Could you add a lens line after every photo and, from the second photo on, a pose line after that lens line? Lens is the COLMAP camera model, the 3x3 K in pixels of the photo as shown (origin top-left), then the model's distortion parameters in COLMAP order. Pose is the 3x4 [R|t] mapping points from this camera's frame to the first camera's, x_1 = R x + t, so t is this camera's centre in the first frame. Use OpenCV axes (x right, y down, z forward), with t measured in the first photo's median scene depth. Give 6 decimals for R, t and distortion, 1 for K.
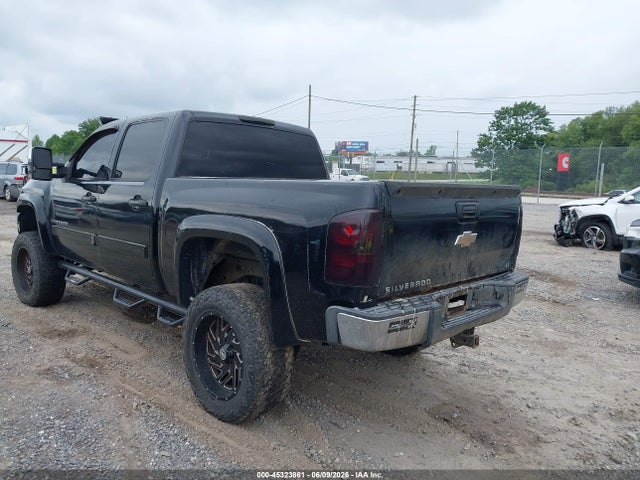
lens RADIAL K [[495.2, 0, 320.0], [0, 495.2, 240.0], [0, 0, 1]] dist [0.005150, -0.006115]
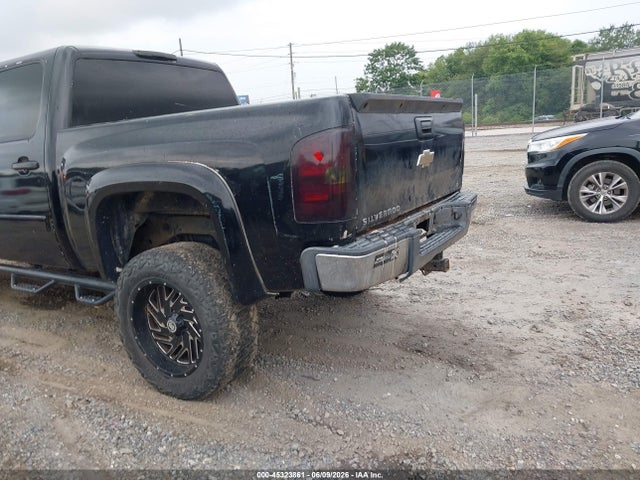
lens RADIAL K [[491.3, 0, 320.0], [0, 491.3, 240.0], [0, 0, 1]] dist [0.008400, -0.002239]
pose [[0.969951, -0.142305, 0.197345, -0.092190], [0.123307, 0.986746, 0.105487, 0.024557], [-0.209740, -0.077983, 0.974642, 0.122477]]
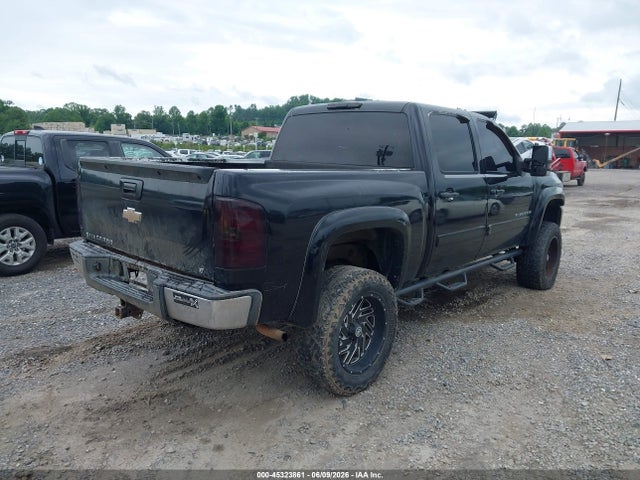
lens RADIAL K [[495.2, 0, 320.0], [0, 495.2, 240.0], [0, 0, 1]] dist [0.005150, -0.006115]
pose [[0.059883, 0.143319, -0.987863, 1.246636], [-0.153030, 0.979259, 0.132794, -0.138340], [0.986405, 0.143221, 0.080573, 1.206438]]
